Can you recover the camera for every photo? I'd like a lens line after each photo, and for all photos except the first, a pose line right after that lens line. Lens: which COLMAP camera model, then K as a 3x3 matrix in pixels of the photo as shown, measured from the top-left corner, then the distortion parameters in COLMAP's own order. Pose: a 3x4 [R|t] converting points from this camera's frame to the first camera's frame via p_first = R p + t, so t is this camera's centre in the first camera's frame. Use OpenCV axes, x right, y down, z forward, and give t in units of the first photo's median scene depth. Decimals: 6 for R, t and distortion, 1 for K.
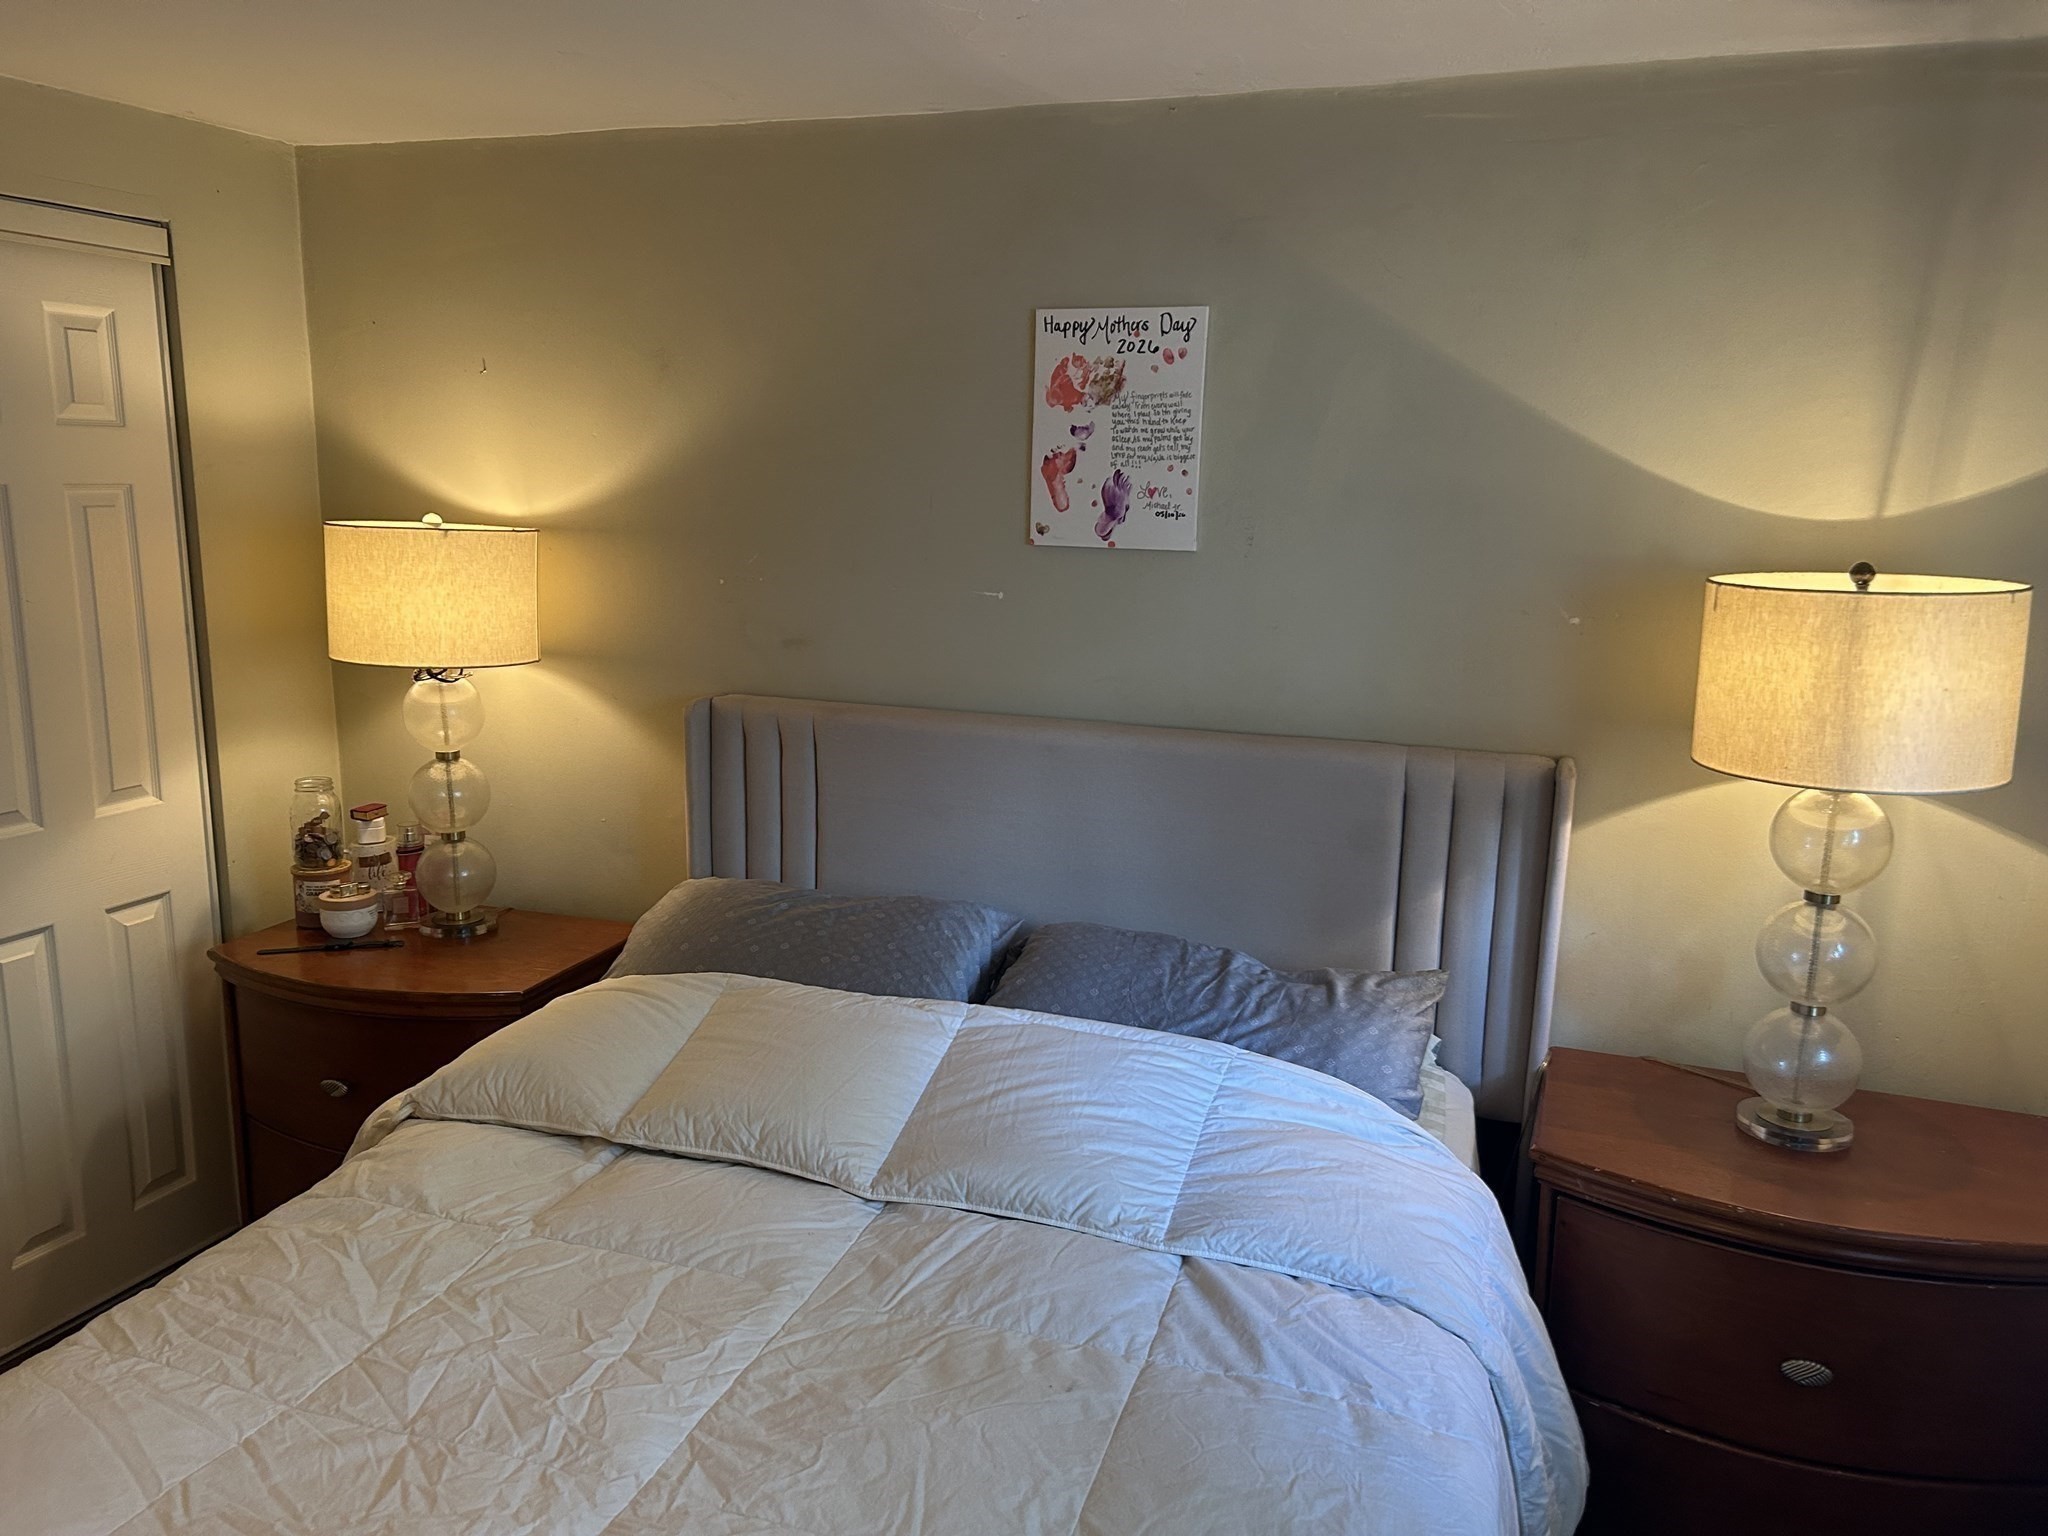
lens RADIAL K [[1547.6, 0, 1010.7], [0, 1547.6, 751.2], [0, 0, 1]] dist [0.057931, -0.064821]
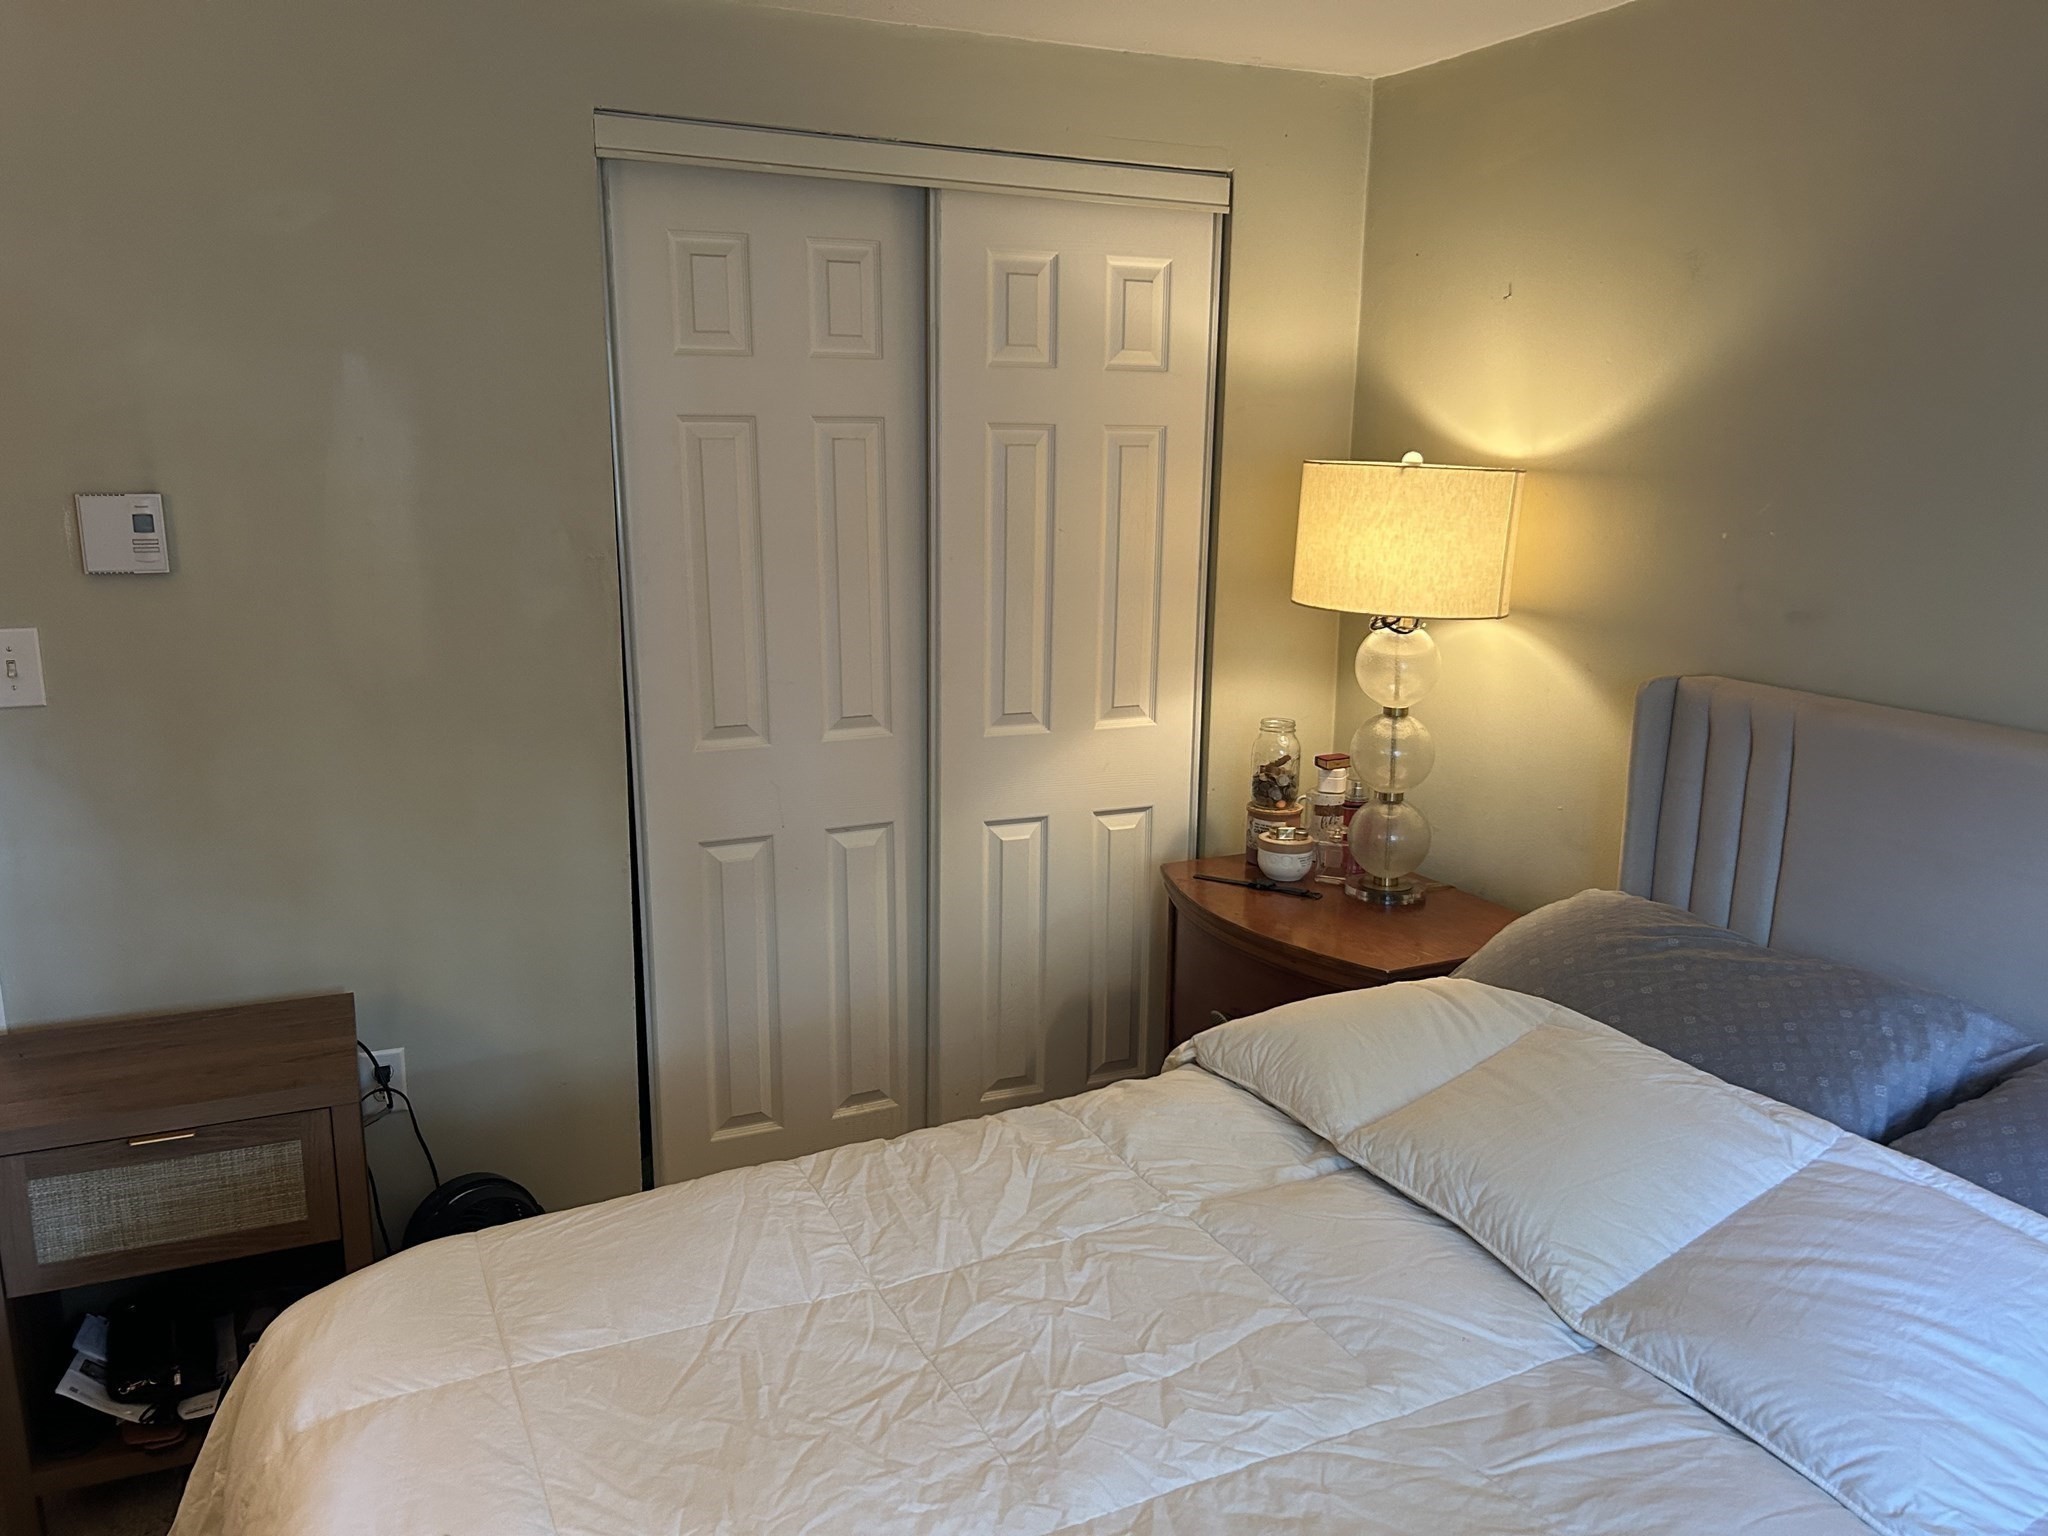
lens RADIAL K [[1547.6, 0, 1020.8], [0, 1547.6, 776.6], [0, 0, 1]] dist [0.057931, -0.064821]
pose [[0.701492, 0.146600, -0.697436, 0.168311], [-0.128292, 0.988604, 0.078765, -0.003827], [0.701035, 0.034223, 0.712305, 0.204090]]
